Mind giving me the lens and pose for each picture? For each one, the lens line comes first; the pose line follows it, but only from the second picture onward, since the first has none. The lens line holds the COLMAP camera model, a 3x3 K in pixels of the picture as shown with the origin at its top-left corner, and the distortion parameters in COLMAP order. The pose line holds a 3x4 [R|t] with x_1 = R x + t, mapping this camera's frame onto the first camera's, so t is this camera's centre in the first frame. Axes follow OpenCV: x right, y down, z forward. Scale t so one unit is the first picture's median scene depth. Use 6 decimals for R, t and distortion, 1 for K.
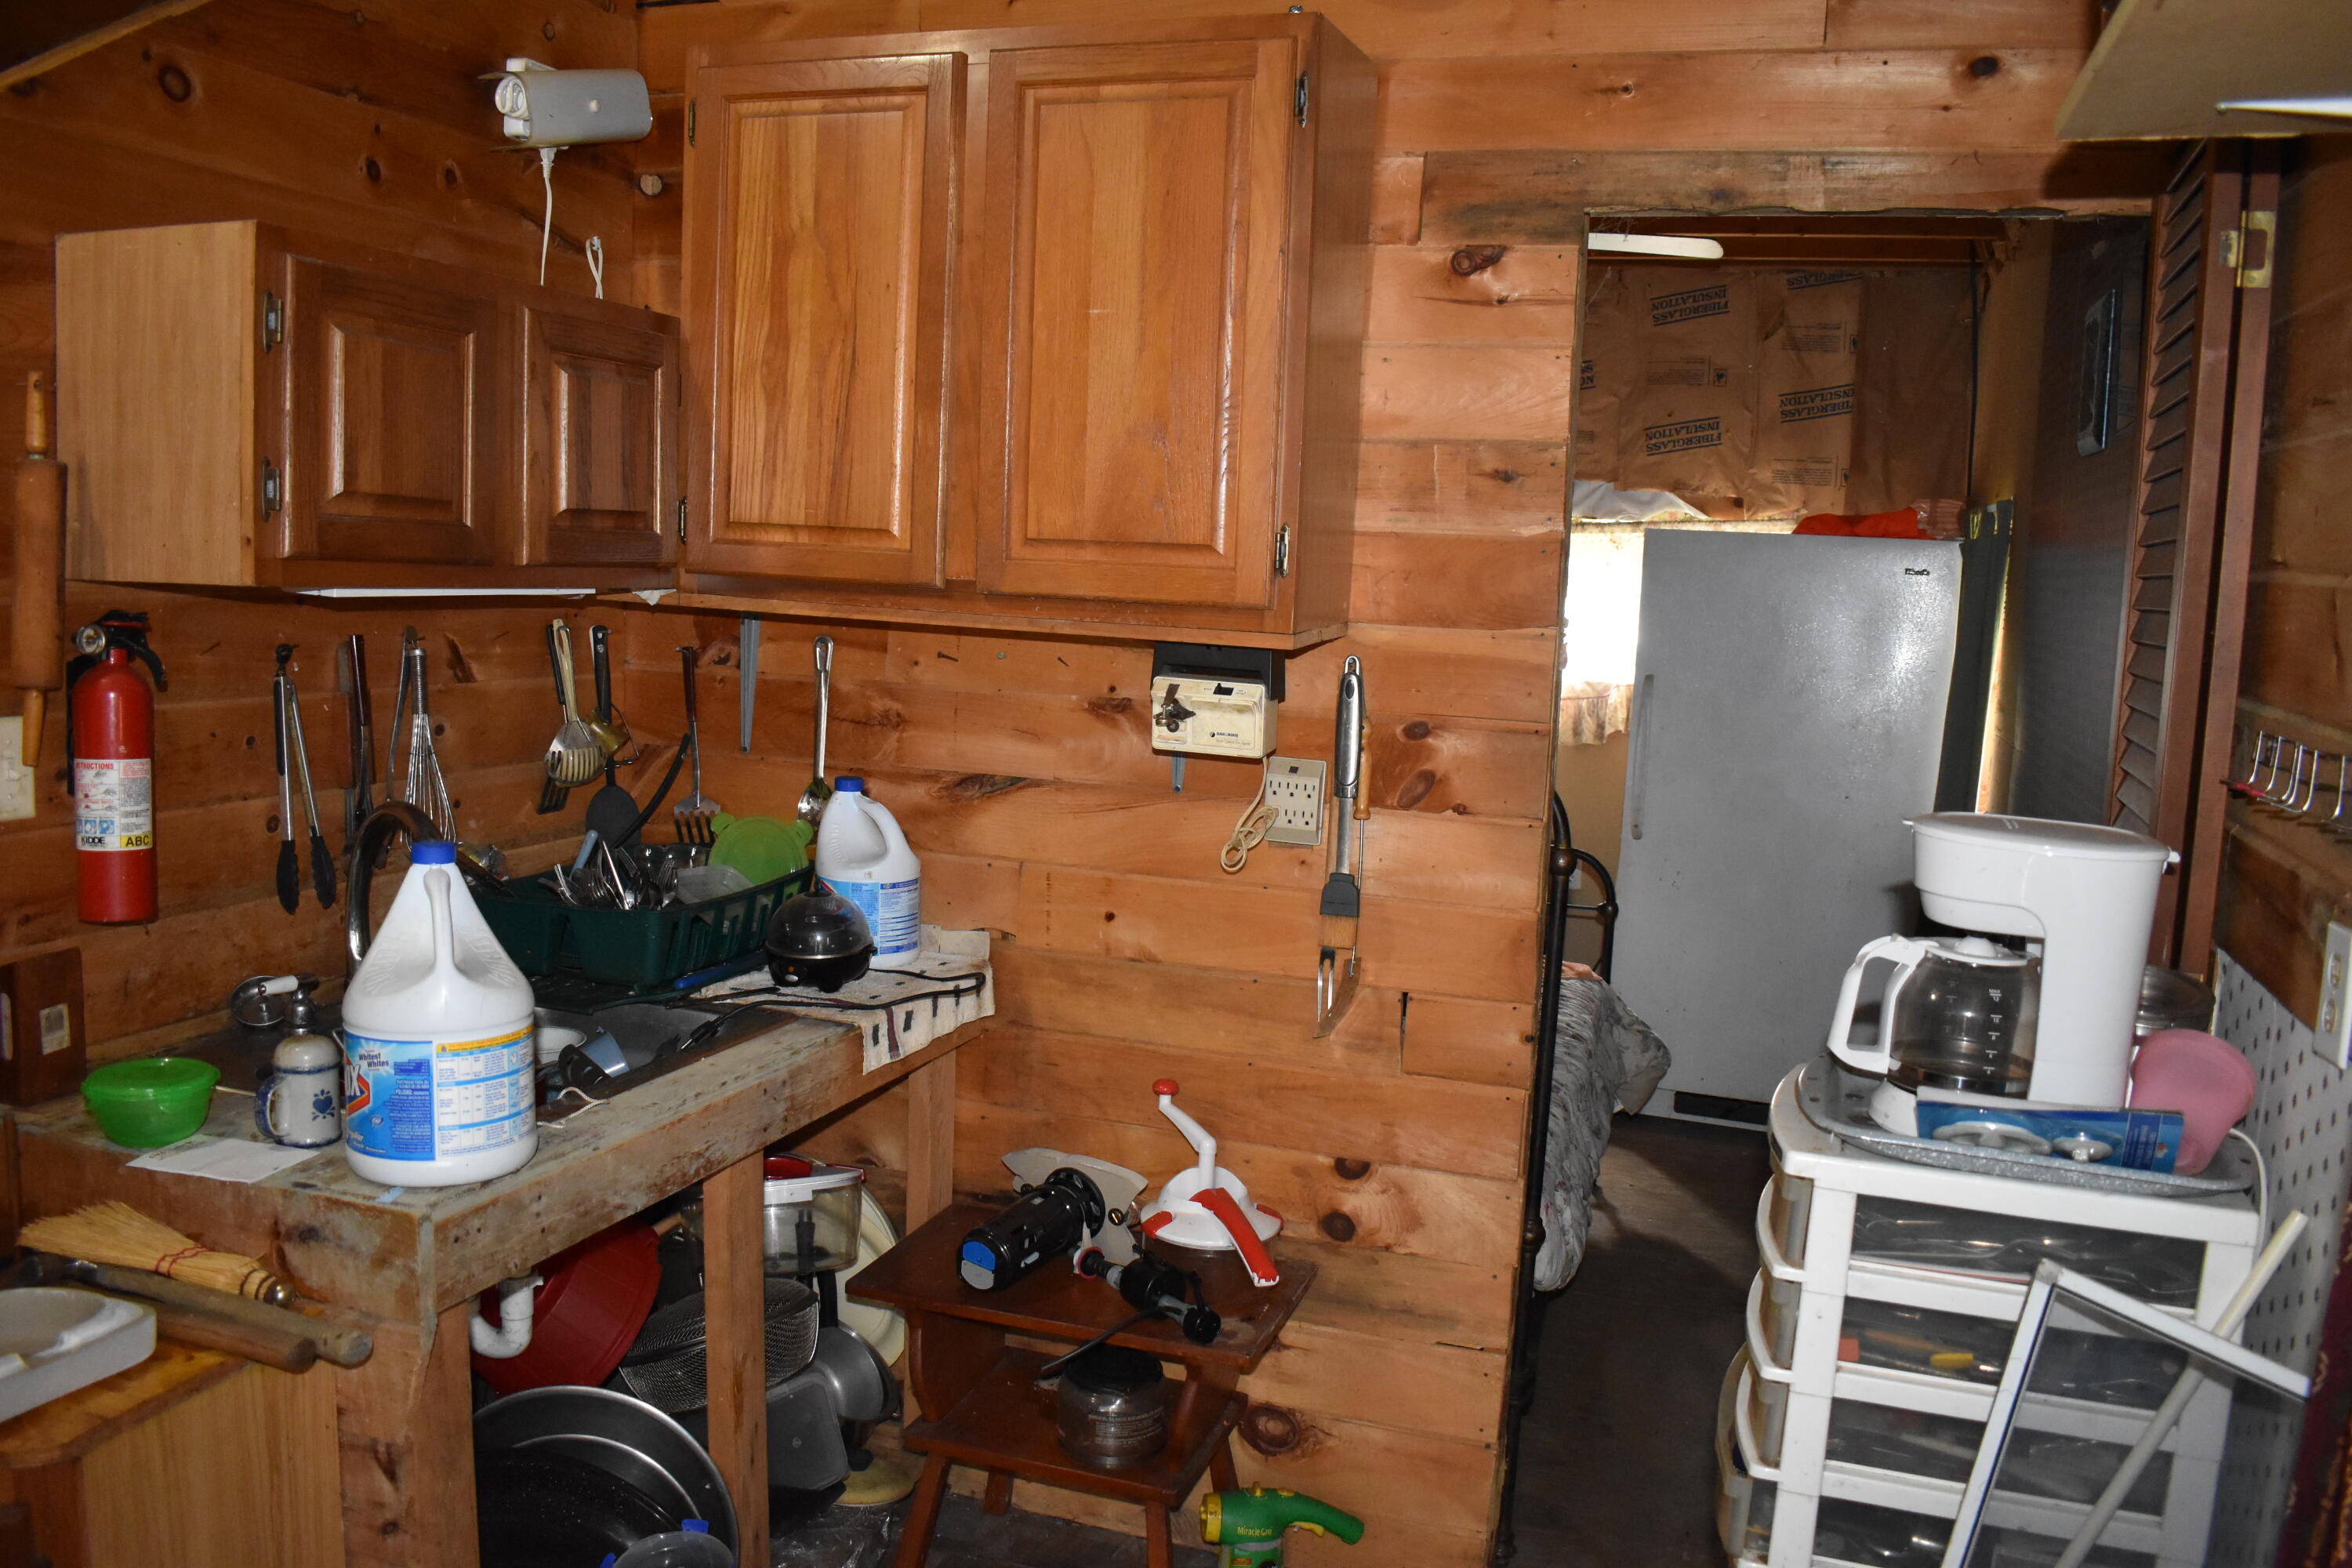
lens RADIAL K [[1836.8, 0, 1180.1], [0, 1836.8, 781.1], [0, 0, 1]] dist [-0.092735, 0.008440]
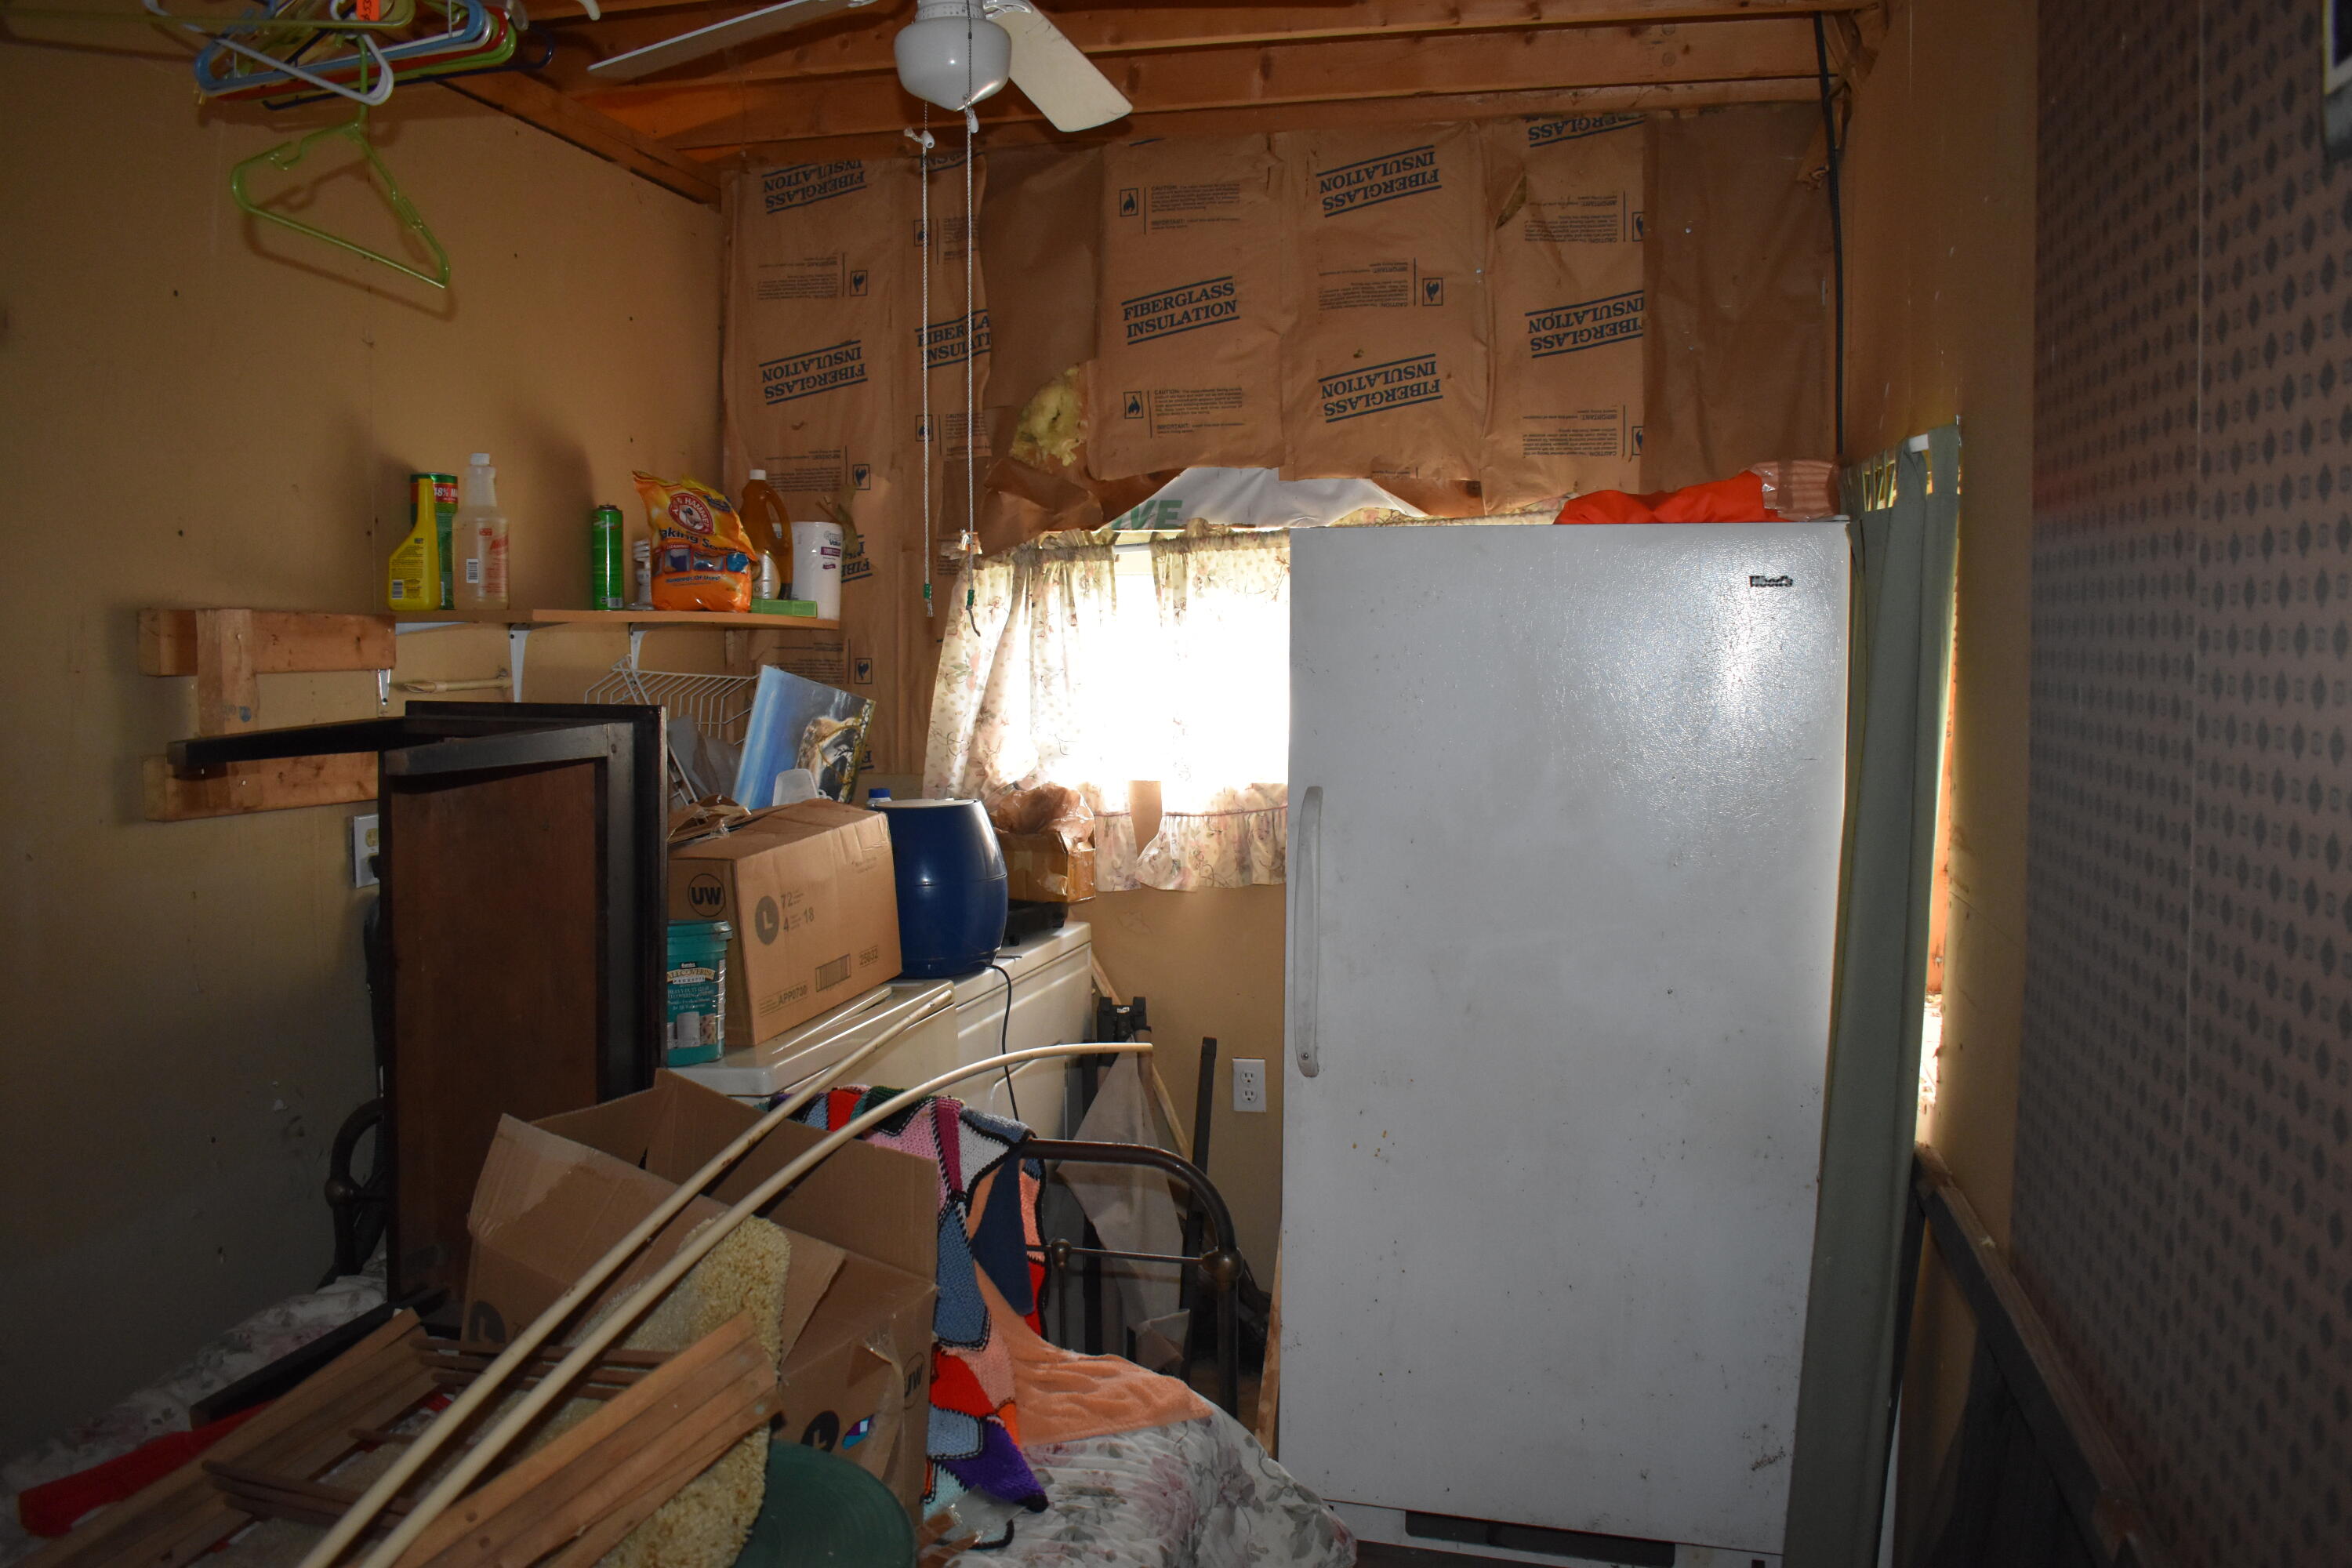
lens RADIAL K [[1836.8, 0, 1173.1], [0, 1836.8, 775.8], [0, 0, 1]] dist [-0.092735, 0.008440]
pose [[0.995000, -0.051881, 0.085347, 0.146130], [0.054736, 0.998005, -0.031463, -0.040759], [-0.083545, 0.035978, 0.995854, 0.386462]]
